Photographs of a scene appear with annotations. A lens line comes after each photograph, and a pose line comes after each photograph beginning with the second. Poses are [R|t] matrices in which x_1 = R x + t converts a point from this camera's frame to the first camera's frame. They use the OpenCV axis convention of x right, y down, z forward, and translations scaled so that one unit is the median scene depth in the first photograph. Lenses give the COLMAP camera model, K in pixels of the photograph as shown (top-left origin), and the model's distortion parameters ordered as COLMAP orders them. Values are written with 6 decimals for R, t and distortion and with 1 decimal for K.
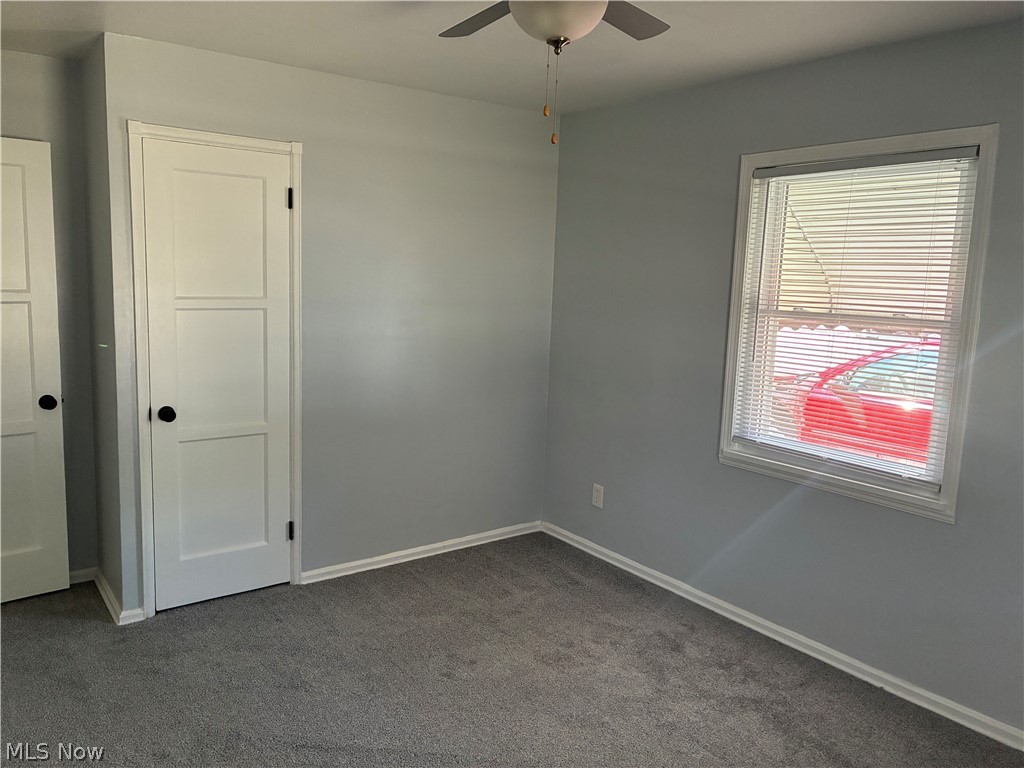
lens RADIAL K [[771.3, 0, 510.2], [0, 771.3, 381.3], [0, 0, 1]] dist [-0.004664, -0.016936]
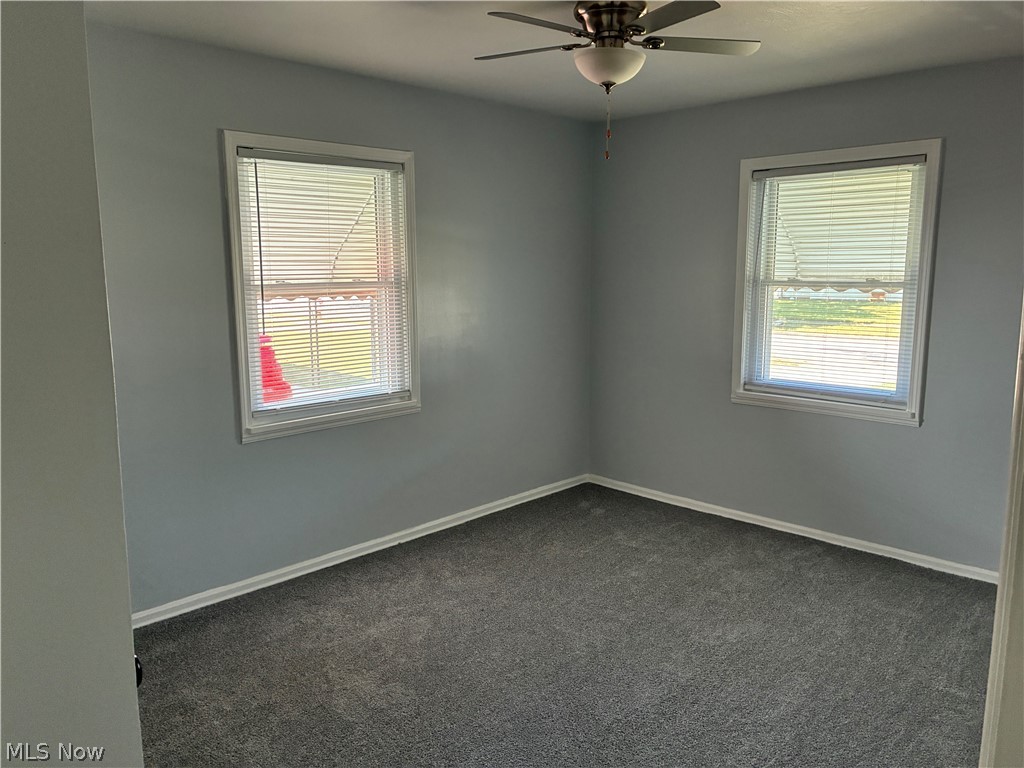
lens RADIAL K [[771.3, 0, 509.3], [0, 771.3, 386.3], [0, 0, 1]] dist [-0.004664, -0.016936]
pose [[-0.150441, -0.193916, 0.969414, -0.750832], [0.135296, 0.967310, 0.214491, -0.136638], [-0.979317, 0.163426, -0.119287, 0.800496]]
